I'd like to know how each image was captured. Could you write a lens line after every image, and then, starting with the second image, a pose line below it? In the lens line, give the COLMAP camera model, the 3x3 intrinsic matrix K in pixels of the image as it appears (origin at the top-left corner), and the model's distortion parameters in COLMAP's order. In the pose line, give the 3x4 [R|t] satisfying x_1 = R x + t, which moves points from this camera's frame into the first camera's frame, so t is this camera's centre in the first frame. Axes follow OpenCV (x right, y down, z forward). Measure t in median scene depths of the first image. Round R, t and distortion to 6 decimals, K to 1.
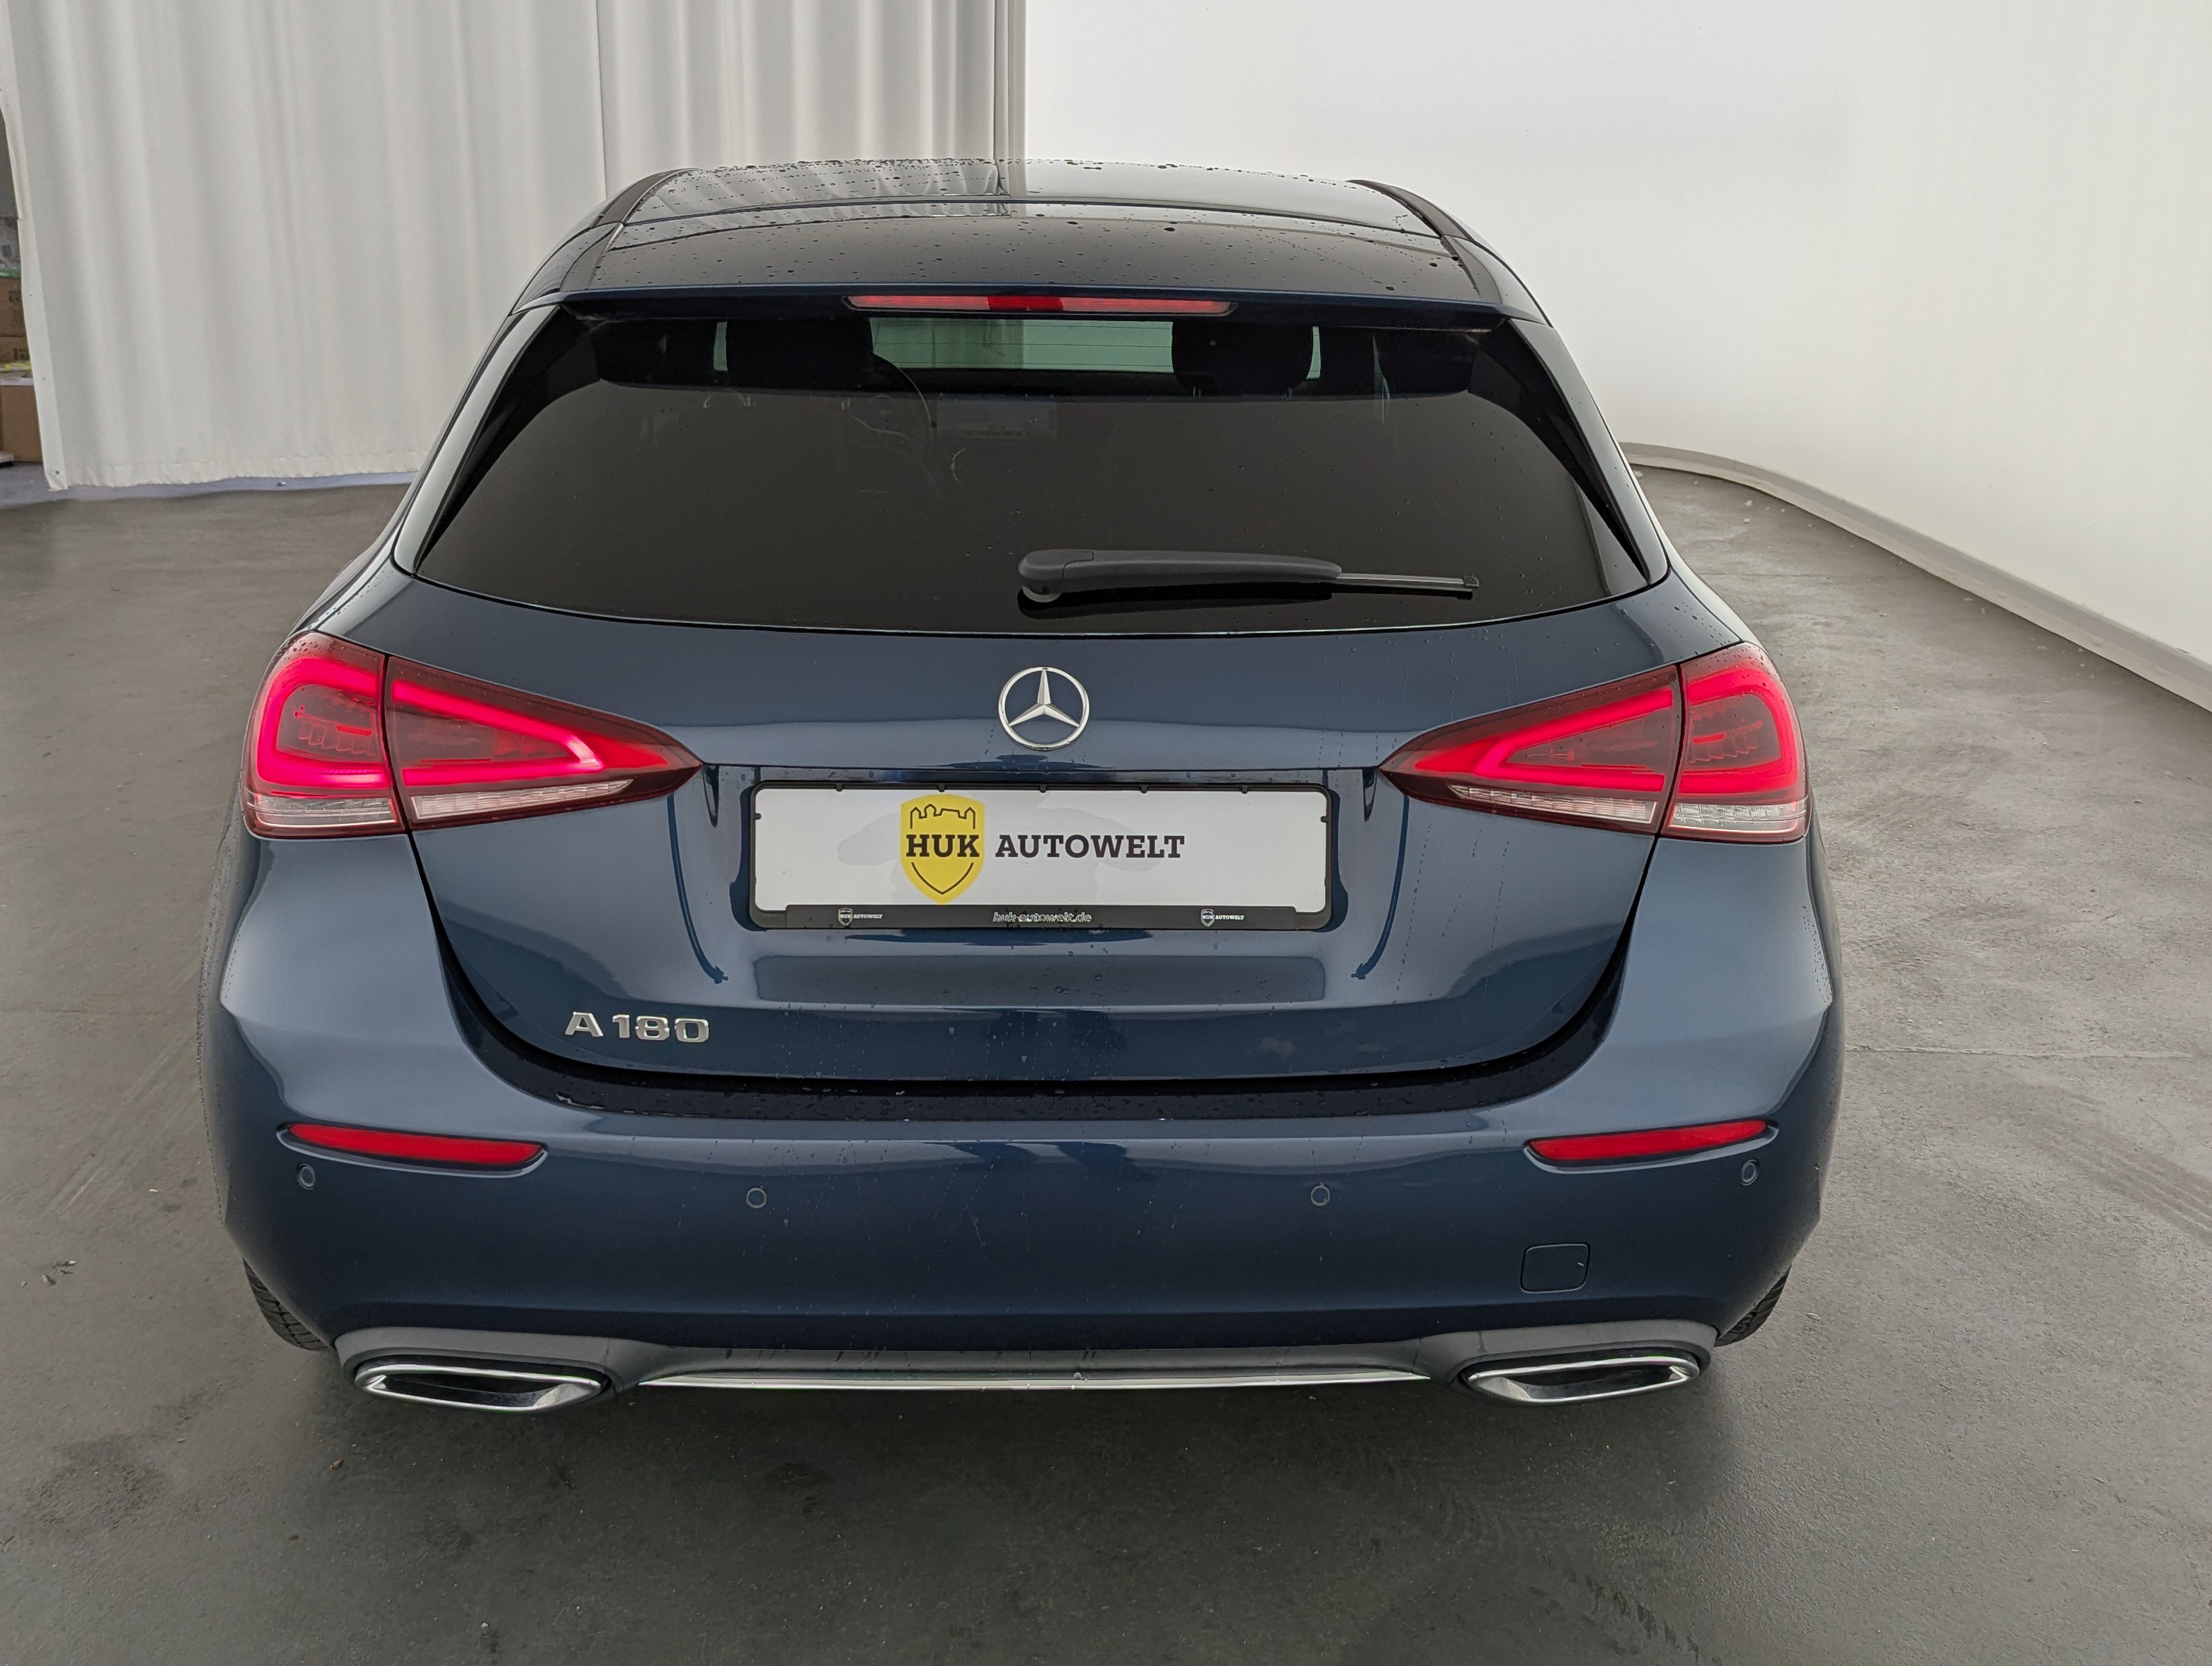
lens RADIAL K [[2194.5, 0, 1057.7], [0, 2194.5, 795.9], [0, 0, 1]] dist [0.035424, 0.000000]
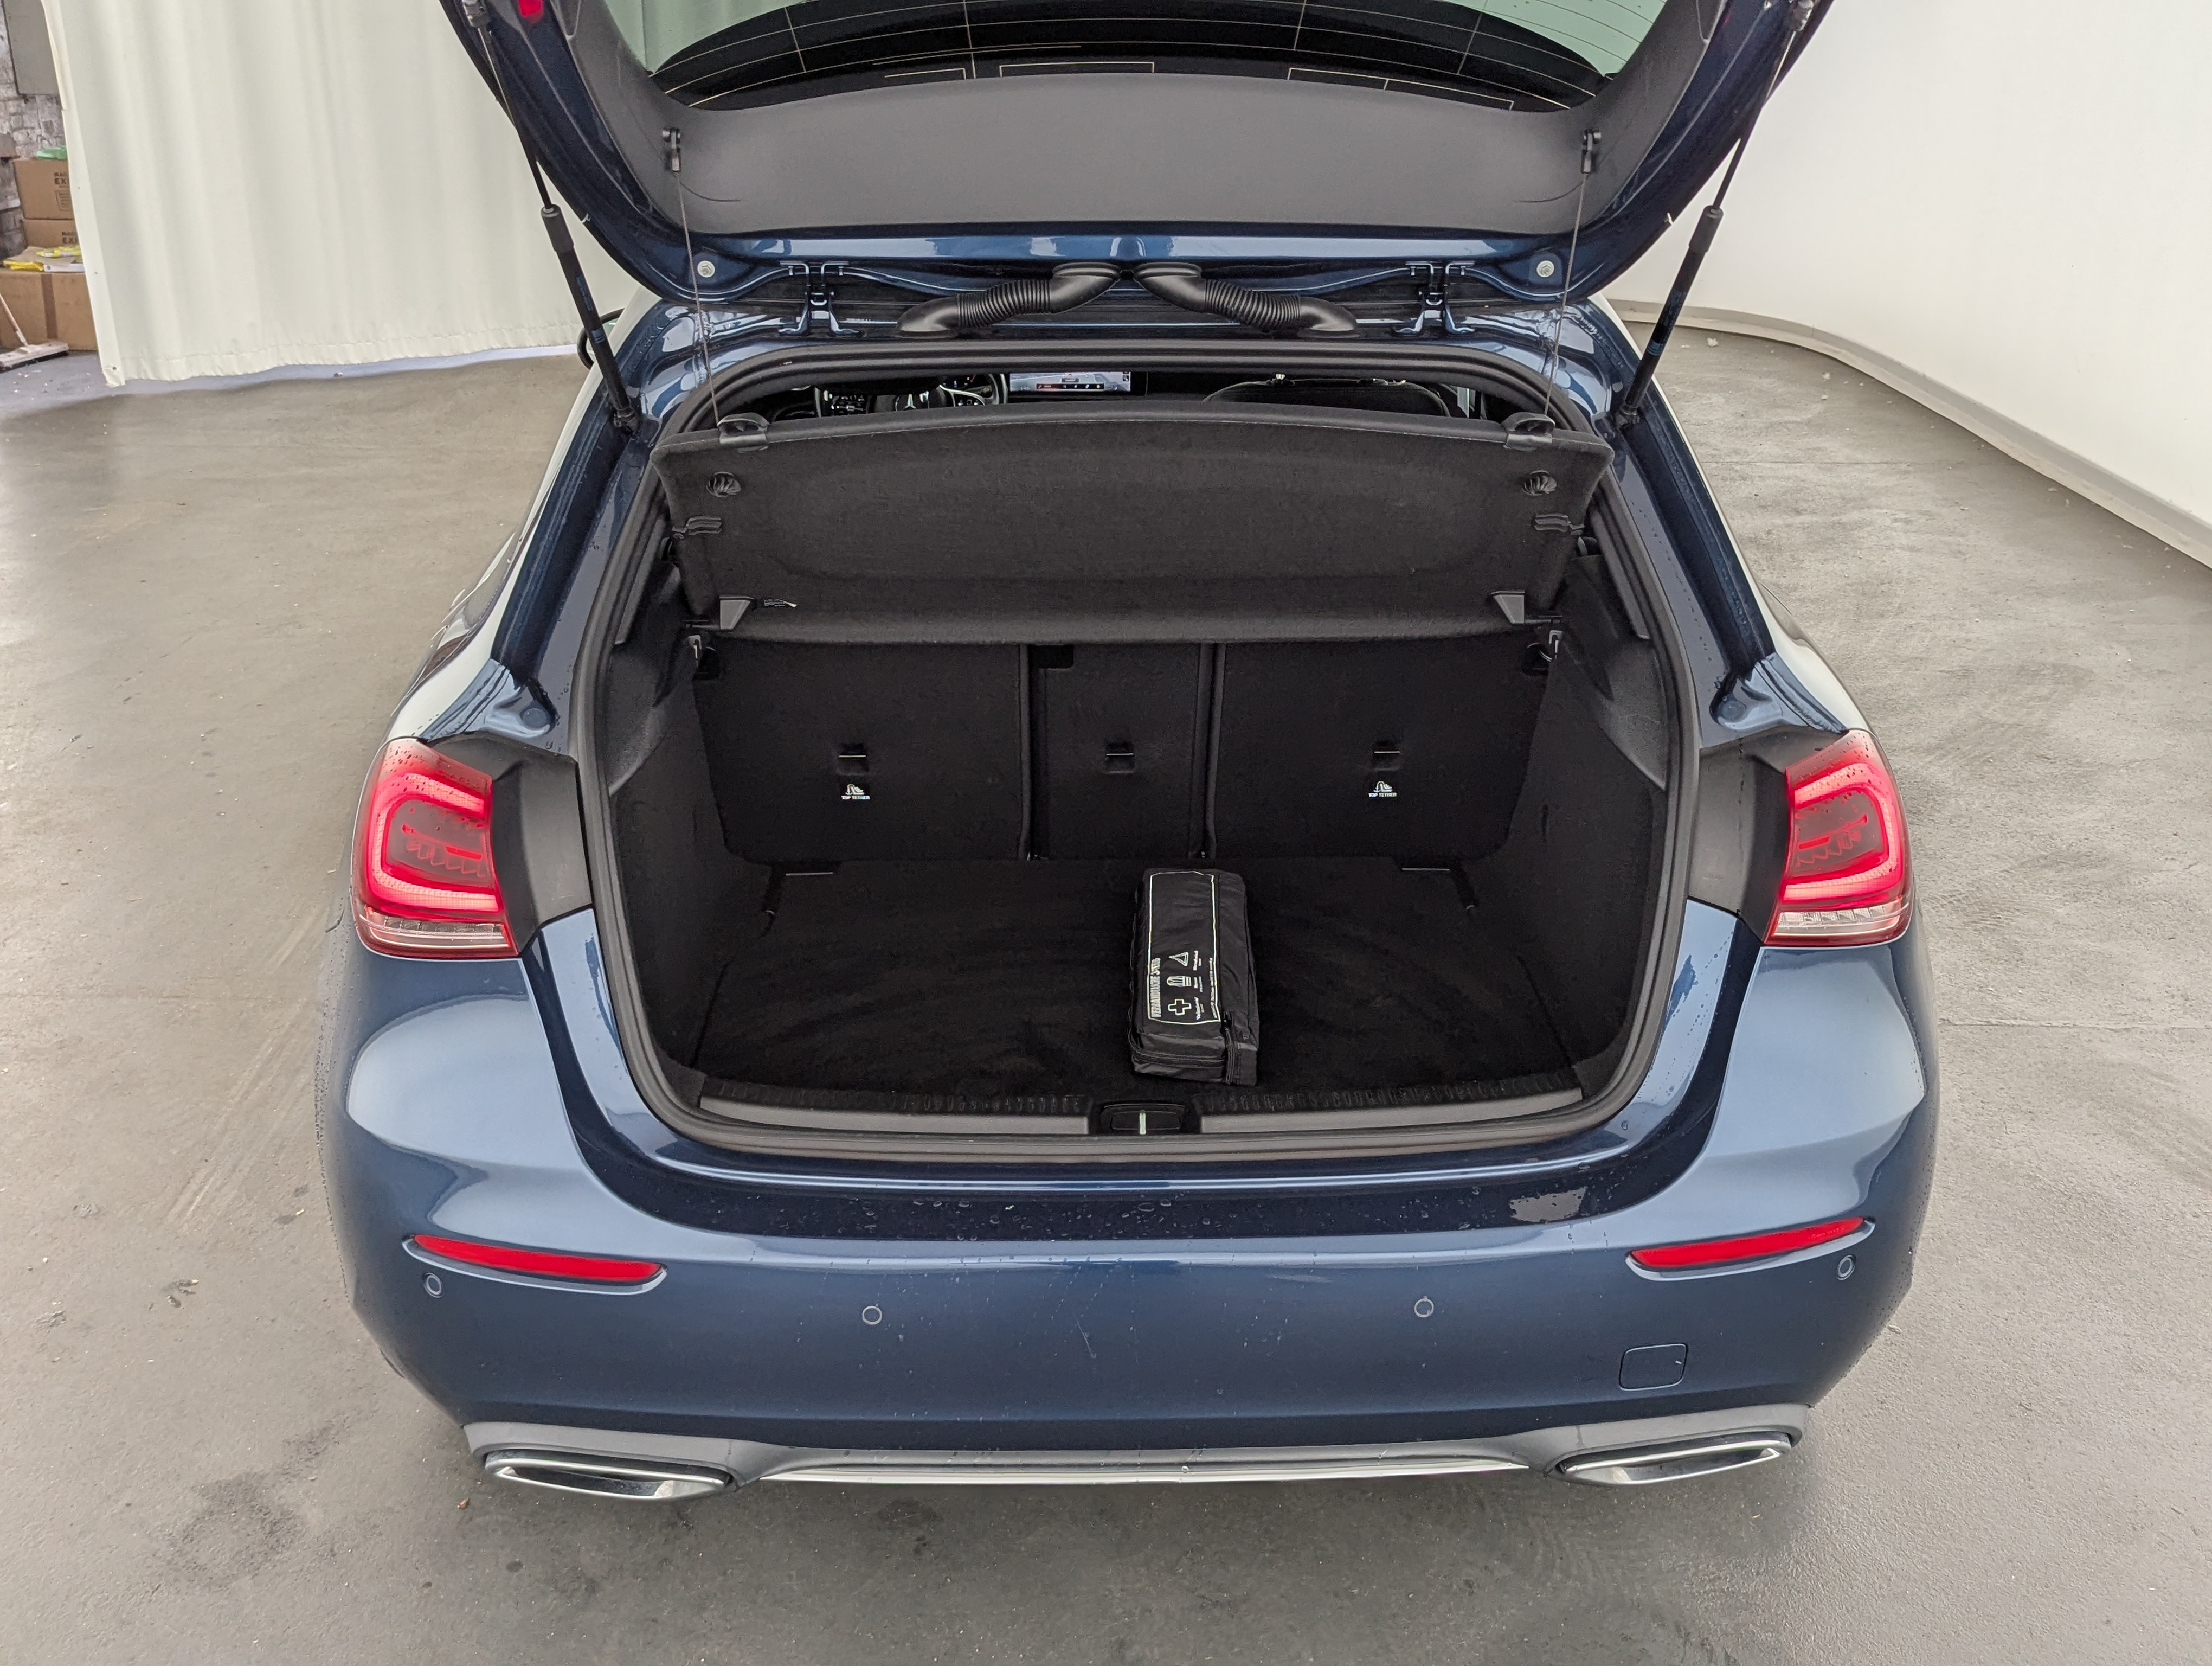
lens RADIAL K [[2194.5, 0, 1074.7], [0, 2194.5, 788.2], [0, 0, 1]] dist [0.035424, 0.000000]
pose [[0.999826, -0.009325, -0.016164, -0.019741], [0.010759, 0.995787, 0.091067, -0.127432], [0.015247, -0.091225, 0.995714, 0.002512]]
